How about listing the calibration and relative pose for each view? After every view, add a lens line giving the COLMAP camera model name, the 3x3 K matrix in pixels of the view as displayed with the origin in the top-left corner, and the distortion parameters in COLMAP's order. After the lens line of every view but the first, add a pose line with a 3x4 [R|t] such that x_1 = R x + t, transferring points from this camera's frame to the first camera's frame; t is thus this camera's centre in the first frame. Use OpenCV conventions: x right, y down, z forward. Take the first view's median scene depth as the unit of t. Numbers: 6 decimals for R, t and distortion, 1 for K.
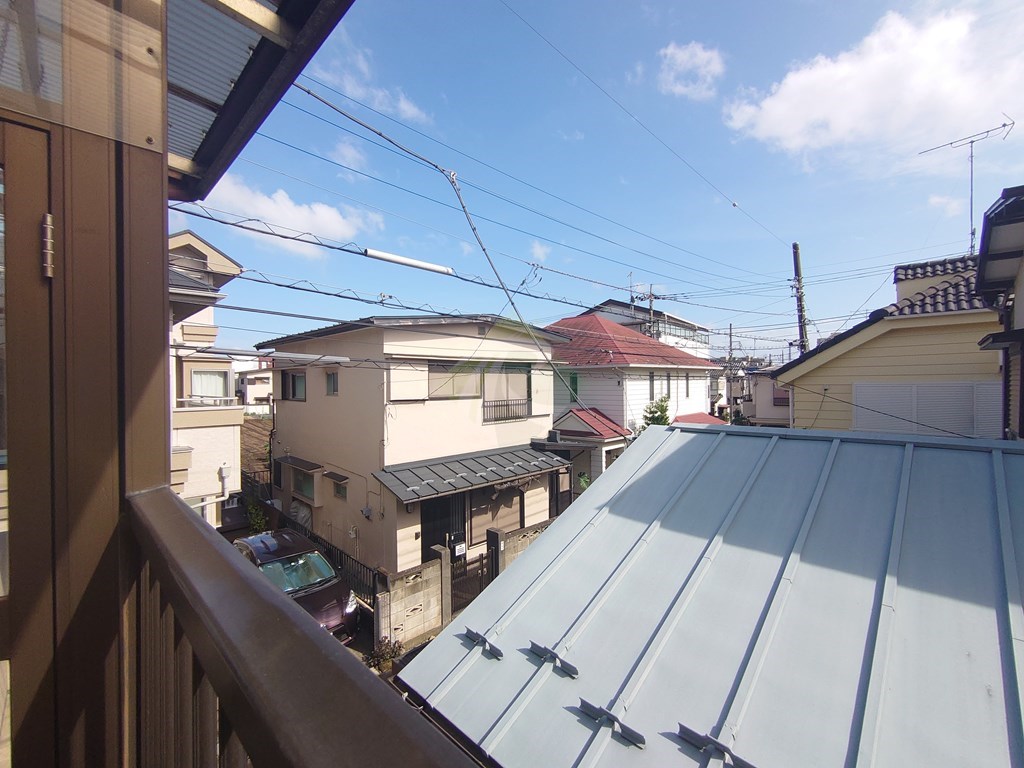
lens RADIAL K [[440.4, 0, 510.3], [0, 440.4, 386.0], [0, 0, 1]] dist [0.018411, 0.000089]
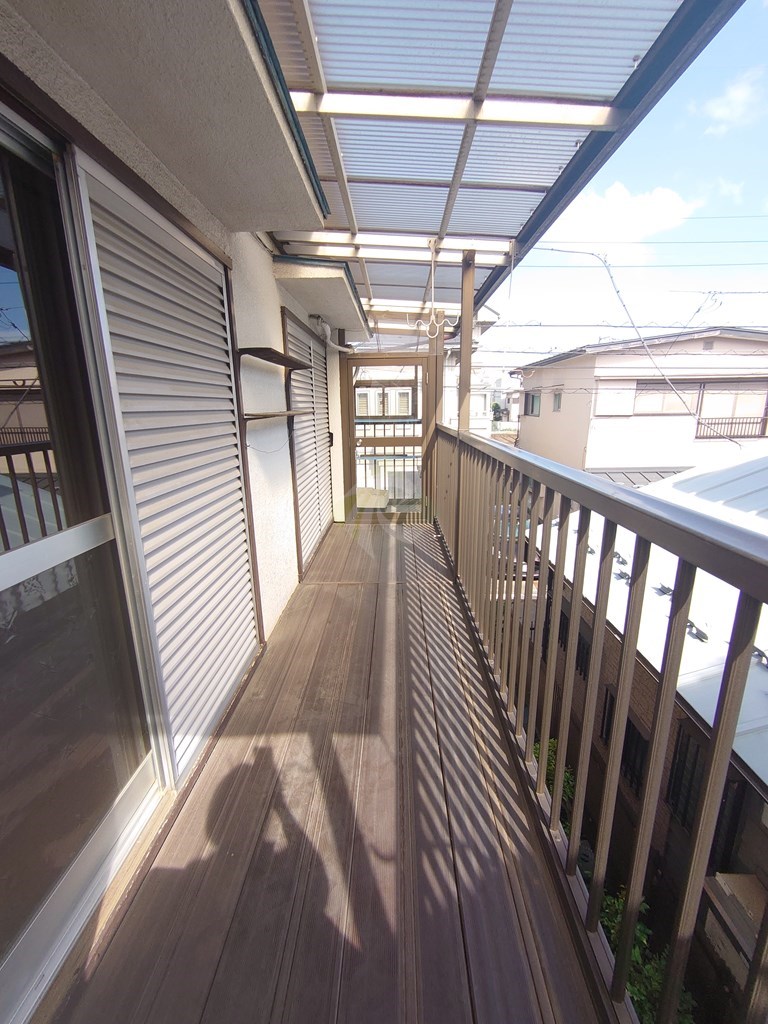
lens RADIAL K [[441.4, 0, 381.6], [0, 441.4, 515.0], [0, 0, 1]] dist [0.009967, -0.000169]
pose [[0.686729, 0.173264, -0.705963, 0.207039], [0.001392, 0.970862, 0.239633, 0.004689], [0.726913, -0.165546, 0.666478, -0.265390]]
